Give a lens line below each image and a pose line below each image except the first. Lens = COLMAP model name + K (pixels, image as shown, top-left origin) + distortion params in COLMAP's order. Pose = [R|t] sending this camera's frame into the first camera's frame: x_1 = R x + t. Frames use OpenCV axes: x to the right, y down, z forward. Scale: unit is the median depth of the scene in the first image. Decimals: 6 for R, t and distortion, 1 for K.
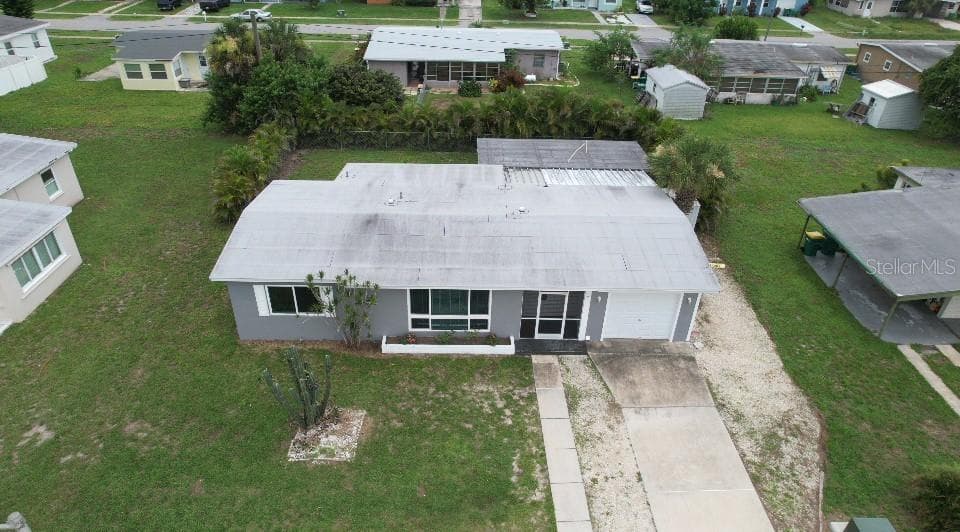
lens RADIAL K [[619.2, 0, 485.1], [0, 619.2, 275.3], [0, 0, 1]] dist [-0.064227, 0.058529]
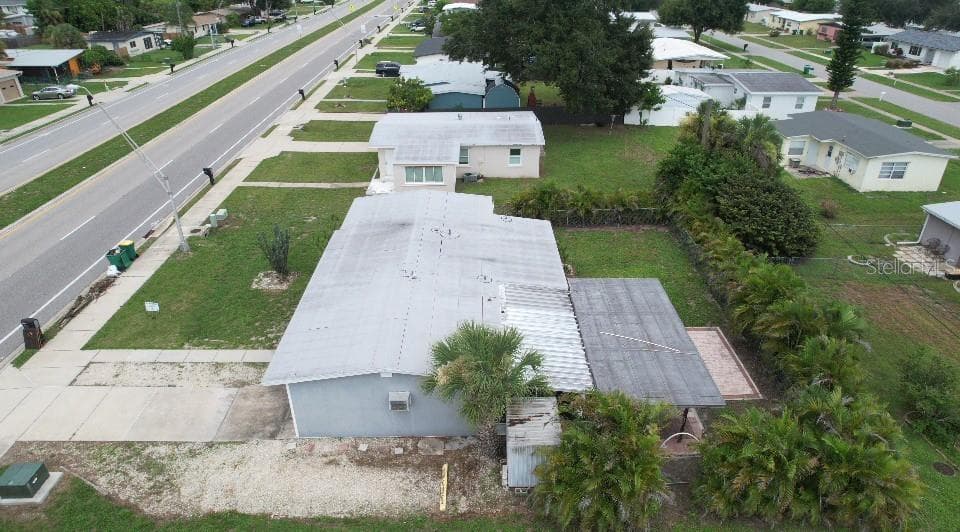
lens RADIAL K [[619.2, 0, 485.4], [0, 619.2, 266.4], [0, 0, 1]] dist [-0.064227, 0.058529]
pose [[-0.009117, 0.434073, -0.900832, 1.132209], [-0.529922, 0.761869, 0.372476, -0.649274], [0.847998, 0.480766, 0.223079, 0.934686]]
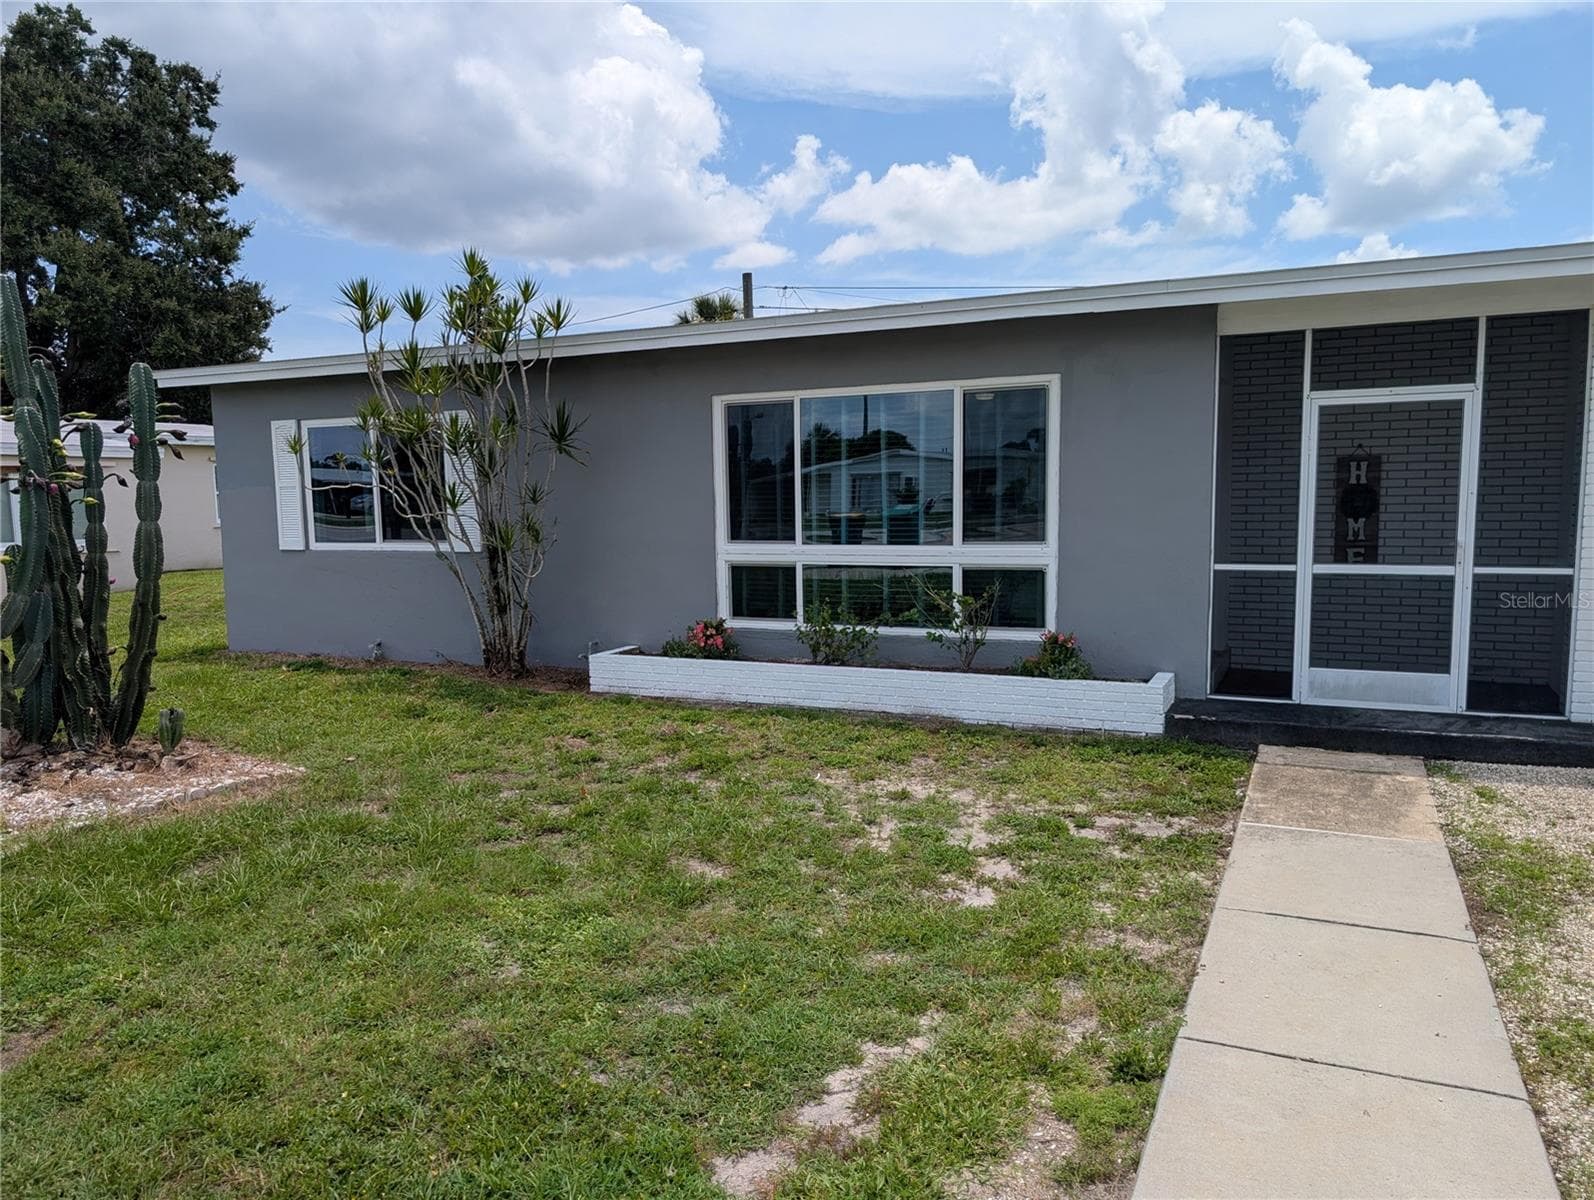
lens RADIAL K [[1147.4, 0, 796.7], [0, 1147.4, 627.7], [0, 0, 1]] dist [0.030027, -0.013362]
pose [[0.892280, 0.012201, -0.451318, 0.106219], [-0.205779, 0.900755, -0.382485, 0.256527], [0.401860, 0.434156, 0.806236, 0.656390]]
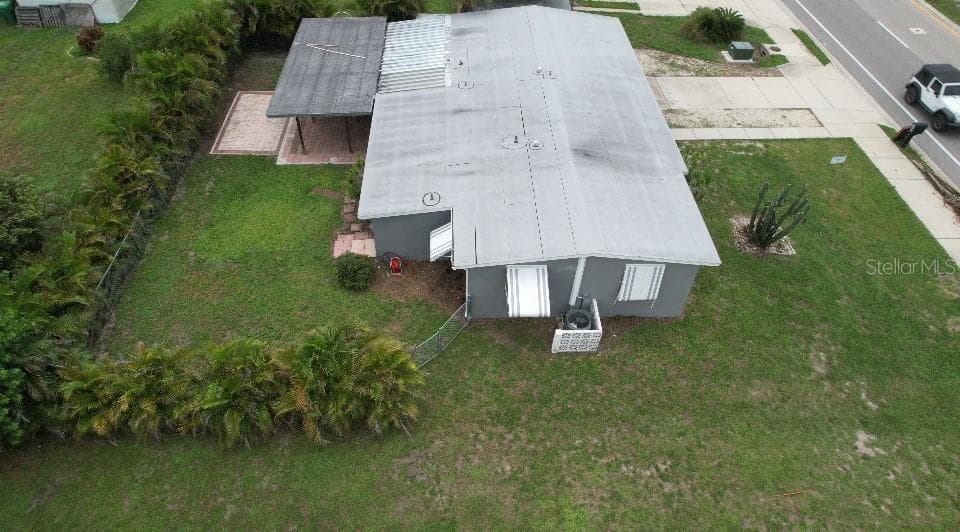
lens RADIAL K [[619.2, 0, 485.8], [0, 619.2, 267.7], [0, 0, 1]] dist [-0.064227, 0.058529]
pose [[-0.025109, -0.740272, 0.671838, -0.973712], [0.503359, 0.571279, 0.648283, -0.698651], [-0.863713, 0.354454, 0.358278, 0.900612]]
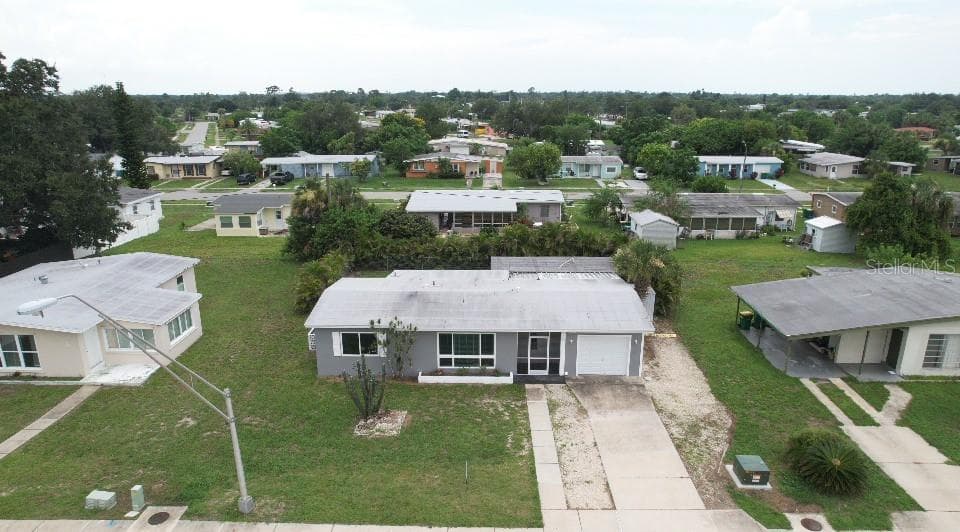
lens RADIAL K [[619.2, 0, 483.9], [0, 619.2, 272.6], [0, 0, 1]] dist [-0.064227, 0.058529]
pose [[0.998803, -0.016089, -0.046201, 0.050240], [0.002783, 0.961530, -0.274685, 0.269644], [0.048843, 0.274228, 0.960424, -0.408069]]
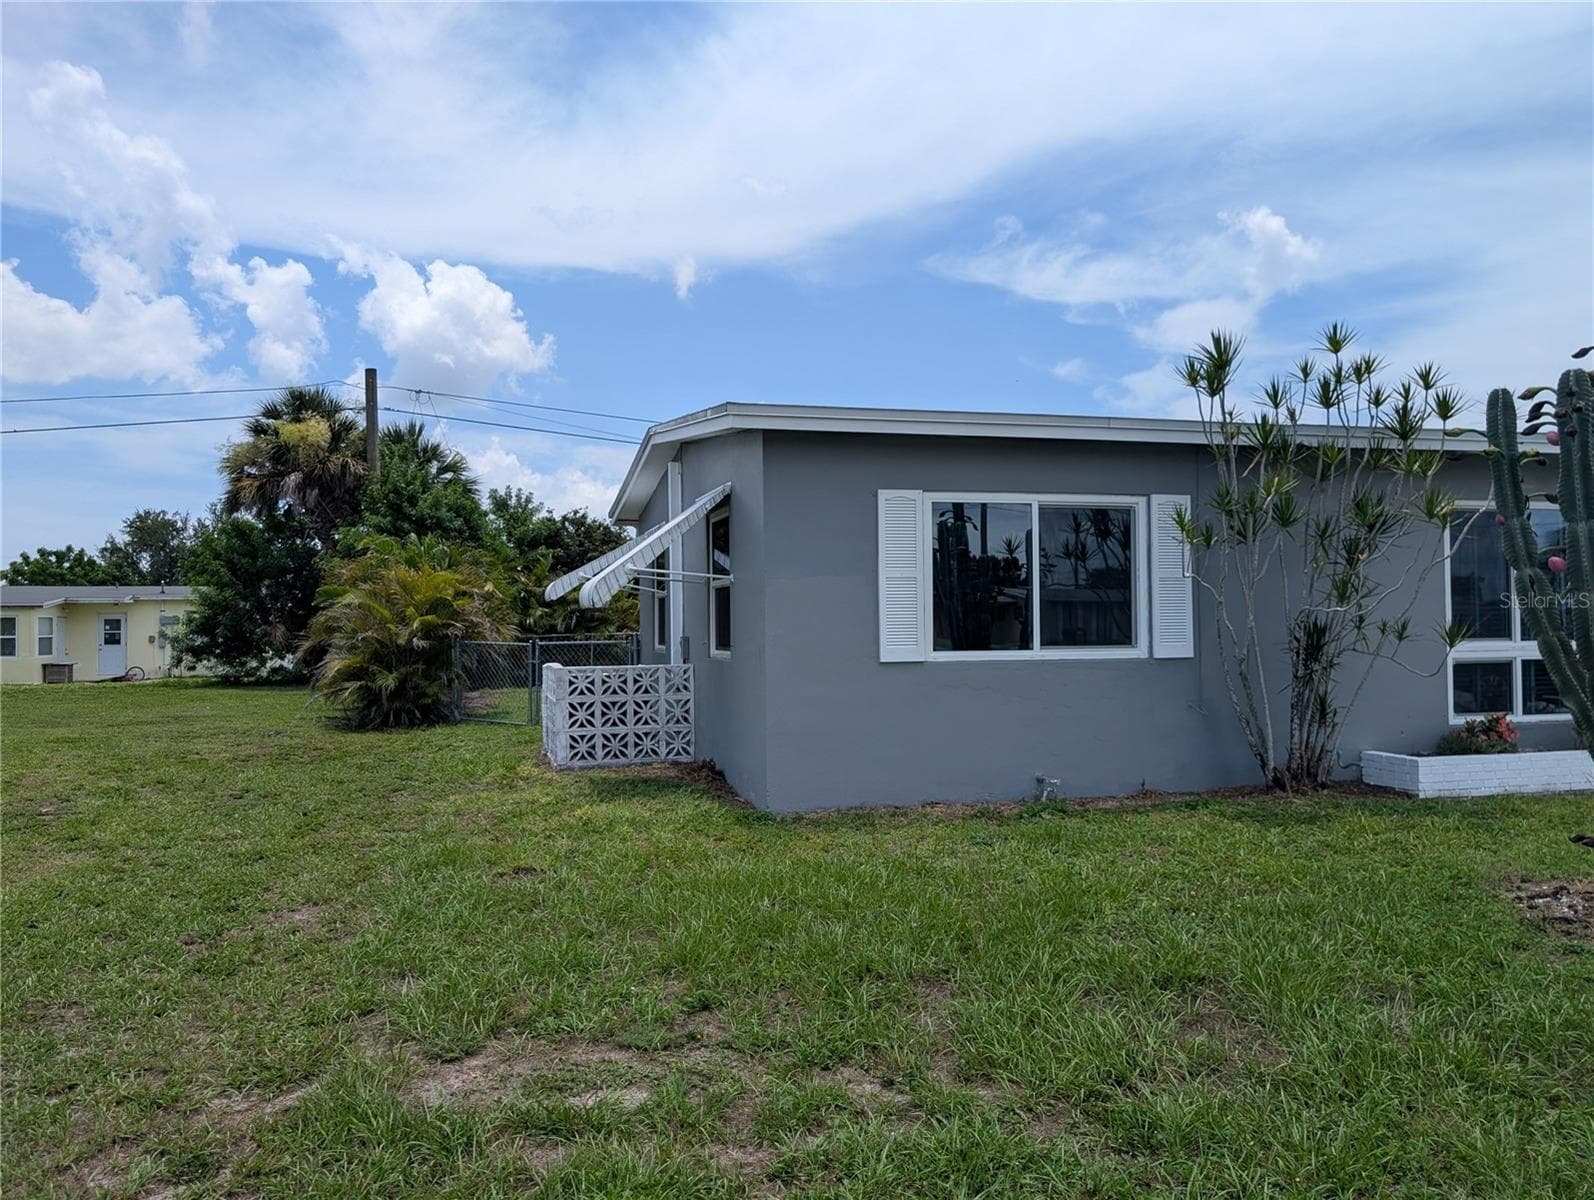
lens RADIAL K [[1147.4, 0, 791.6], [0, 1147.4, 596.0], [0, 0, 1]] dist [0.030027, -0.013362]
pose [[0.969635, -0.027245, 0.243034, -0.488228], [0.158106, 0.828000, -0.537977, 0.255065], [-0.186575, 0.560066, 0.807165, 0.653990]]
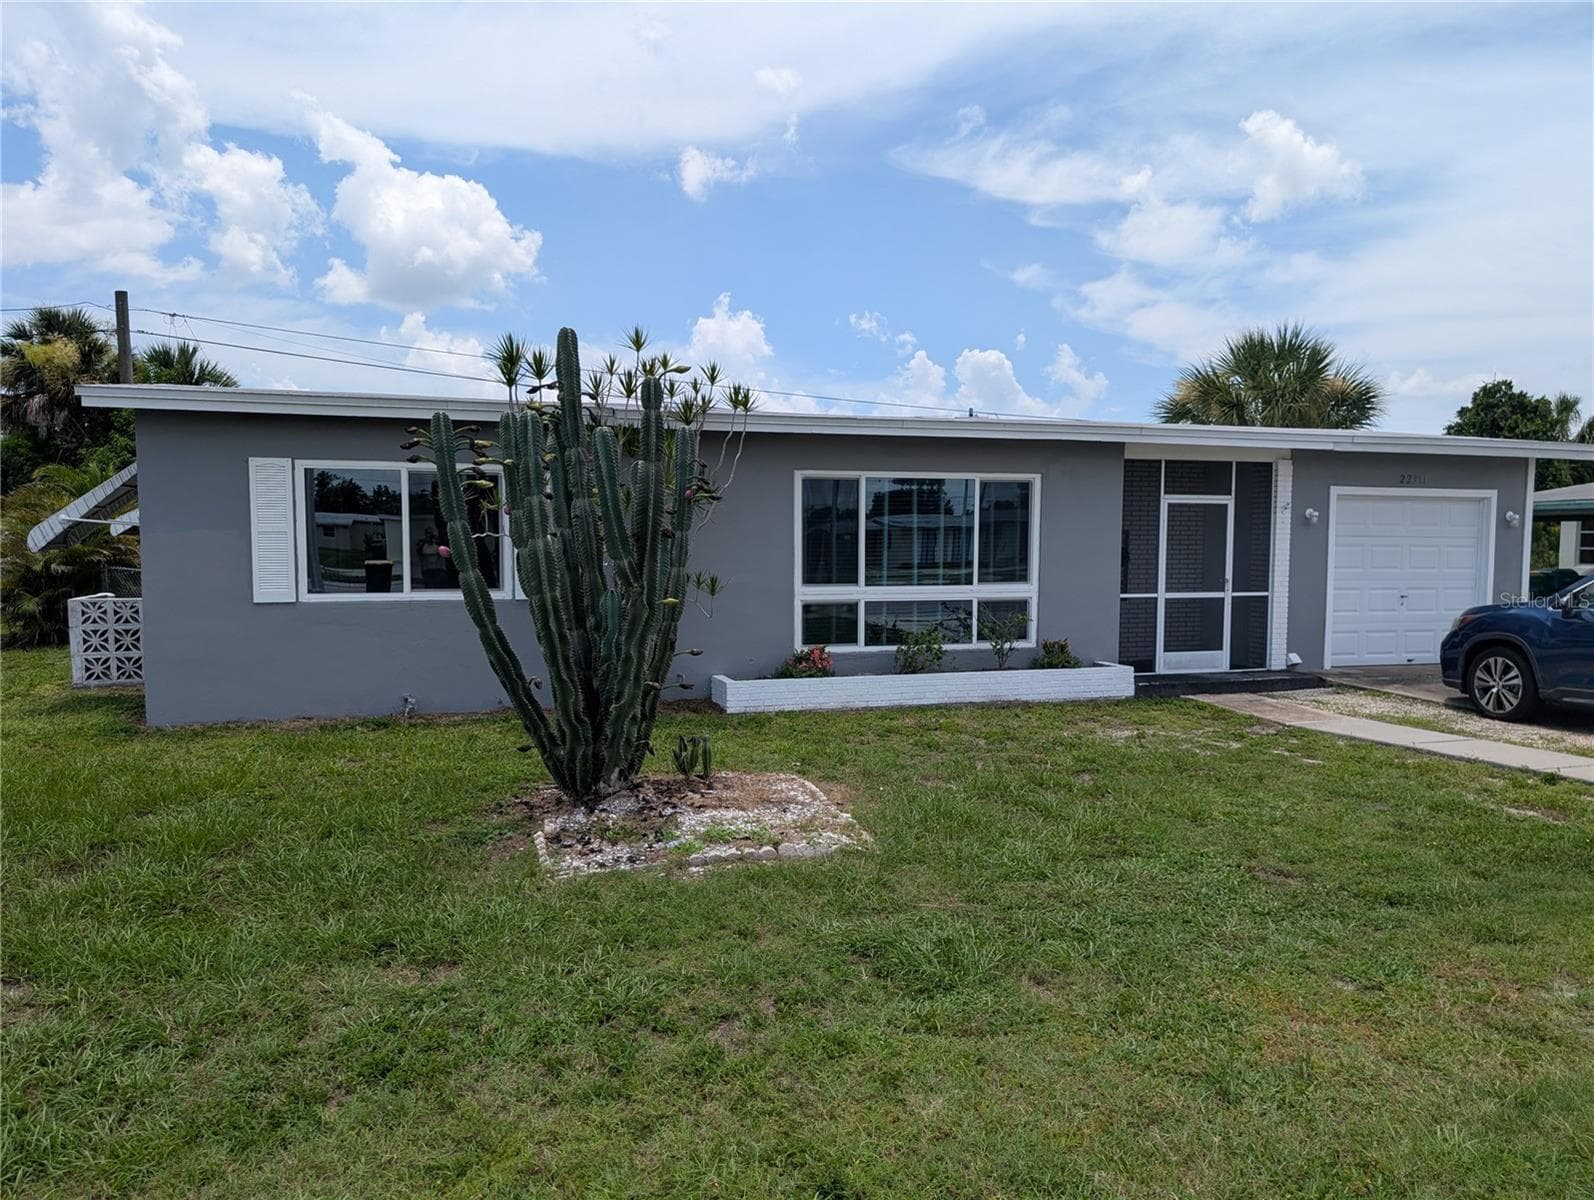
lens RADIAL K [[1147.4, 0, 794.0], [0, 1147.4, 624.4], [0, 0, 1]] dist [0.030027, -0.013362]
pose [[0.958930, -0.045583, 0.279958, -0.280084], [0.171088, 0.880191, -0.442711, 0.325407], [-0.226236, 0.472426, 0.851840, 0.523636]]
